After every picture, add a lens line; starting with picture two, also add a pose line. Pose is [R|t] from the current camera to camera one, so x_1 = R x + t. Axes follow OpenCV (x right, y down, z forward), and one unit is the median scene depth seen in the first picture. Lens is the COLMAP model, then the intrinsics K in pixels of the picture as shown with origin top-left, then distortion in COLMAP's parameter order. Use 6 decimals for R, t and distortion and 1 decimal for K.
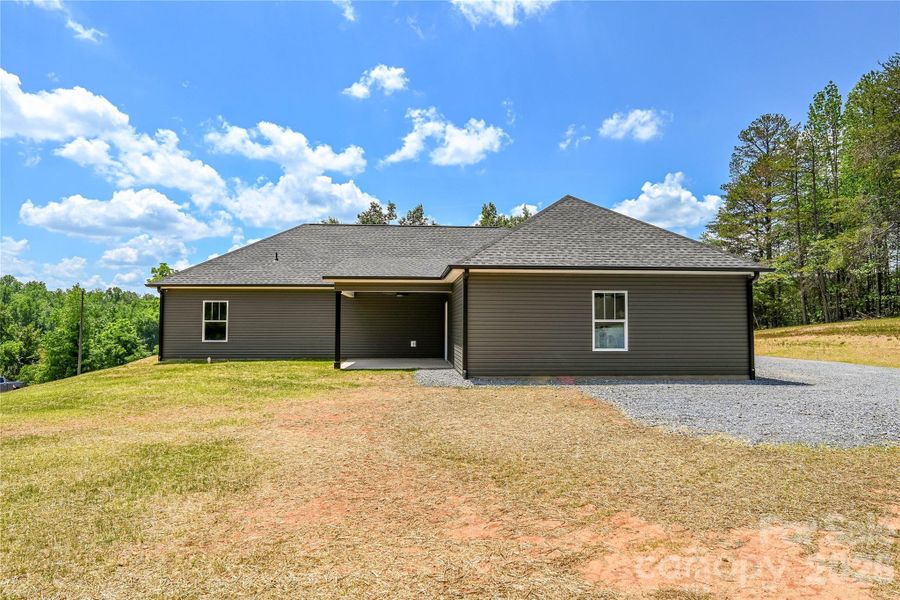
lens RADIAL K [[558.0, 0, 450.0], [0, 558.0, 300.0], [0, 0, 1]] dist [-0.001263, 0.000564]
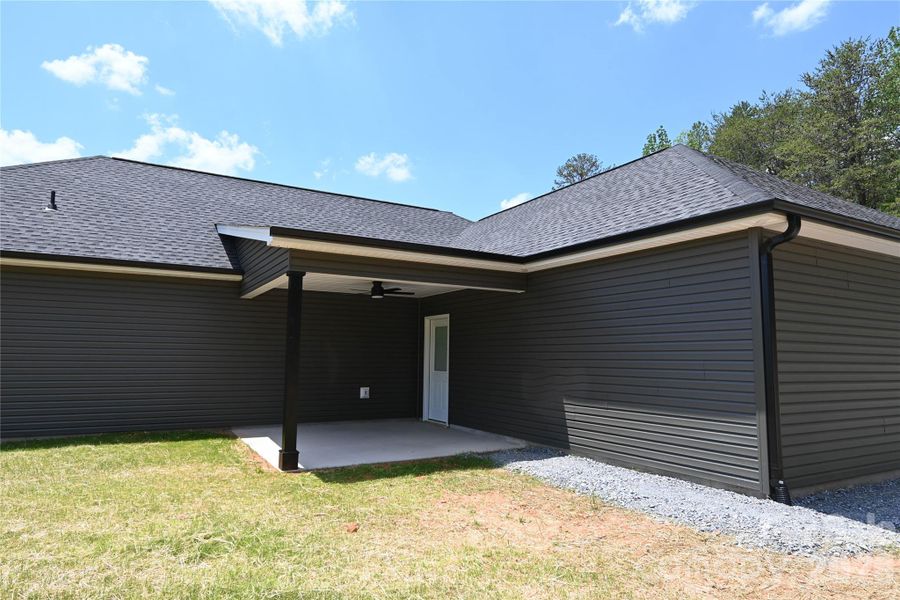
lens RADIAL K [[558.0, 0, 450.0], [0, 558.0, 300.0], [0, 0, 1]] dist [-0.001263, 0.000564]
pose [[0.899229, 0.051432, 0.434444, -0.226172], [-0.026545, 0.997650, -0.063163, 0.022427], [-0.436672, 0.045266, 0.898481, 0.488757]]
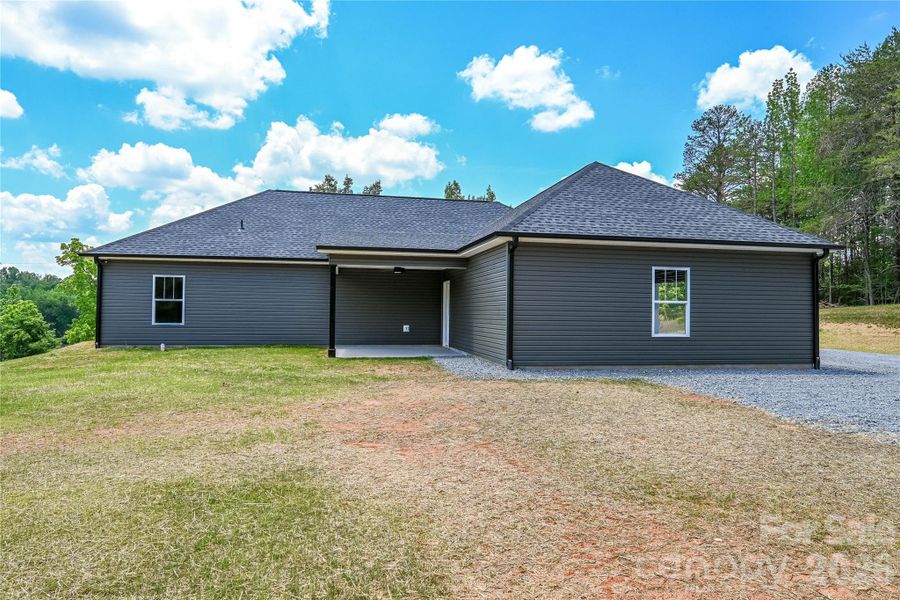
lens RADIAL K [[558.0, 0, 450.0], [0, 558.0, 300.0], [0, 0, 1]] dist [-0.001263, 0.000564]
pose [[0.991740, 0.011081, 0.127787, -0.110114], [-0.014023, 0.999656, 0.022148, 0.013397], [-0.127497, -0.023758, 0.991554, 0.124203]]
